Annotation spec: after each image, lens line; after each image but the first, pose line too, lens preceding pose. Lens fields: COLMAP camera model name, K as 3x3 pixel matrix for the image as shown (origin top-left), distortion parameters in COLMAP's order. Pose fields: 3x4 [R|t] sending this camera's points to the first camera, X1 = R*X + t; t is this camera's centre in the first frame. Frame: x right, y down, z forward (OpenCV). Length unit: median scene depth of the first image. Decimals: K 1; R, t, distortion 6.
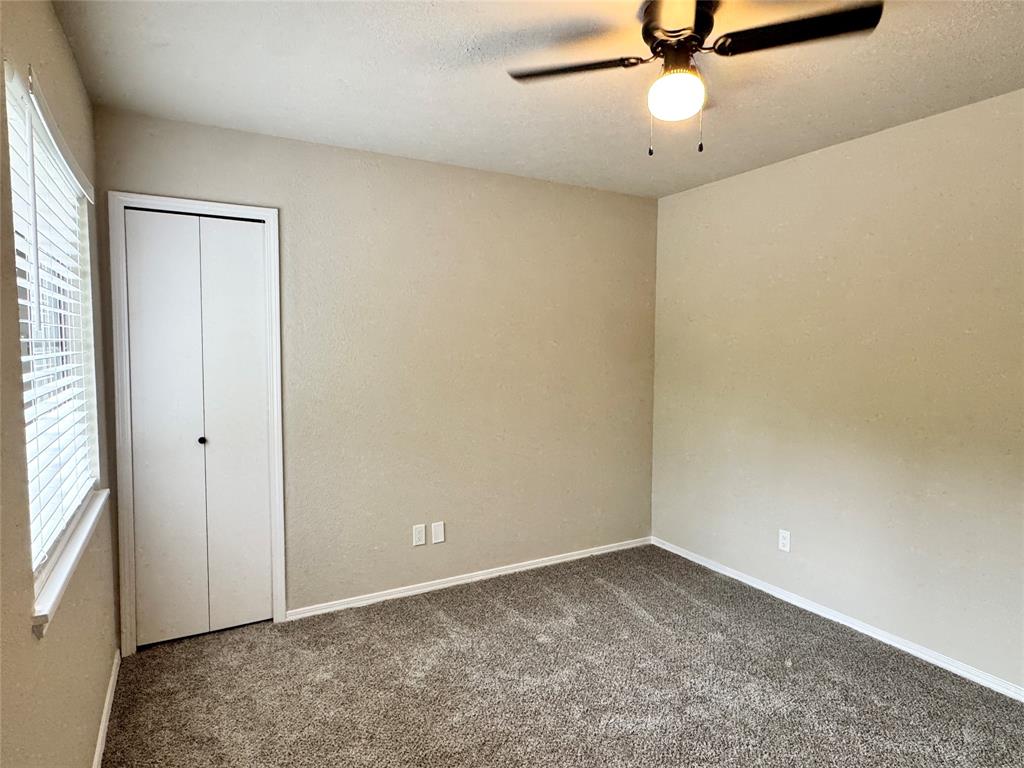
lens RADIAL K [[593.0, 0, 512.0], [0, 593.0, 384.0], [0, 0, 1]] dist [-0.000807, -0.000529]
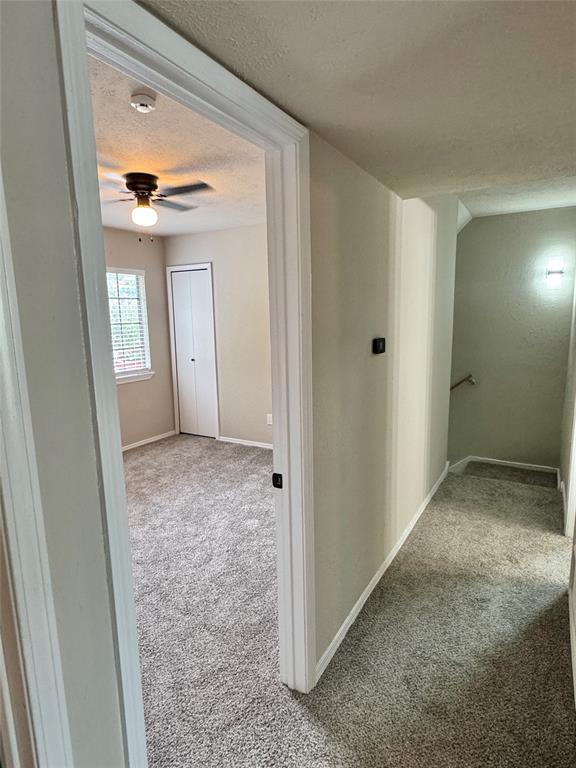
lens RADIAL K [[444.8, 0, 288.0], [0, 444.8, 384.0], [0, 0, 1]] dist [-0.000807, -0.000529]
pose [[0.497516, 0.117691, -0.859434, 1.351437], [-0.032603, 0.992590, 0.117052, -0.039649], [0.866842, -0.030215, 0.497667, 0.398517]]
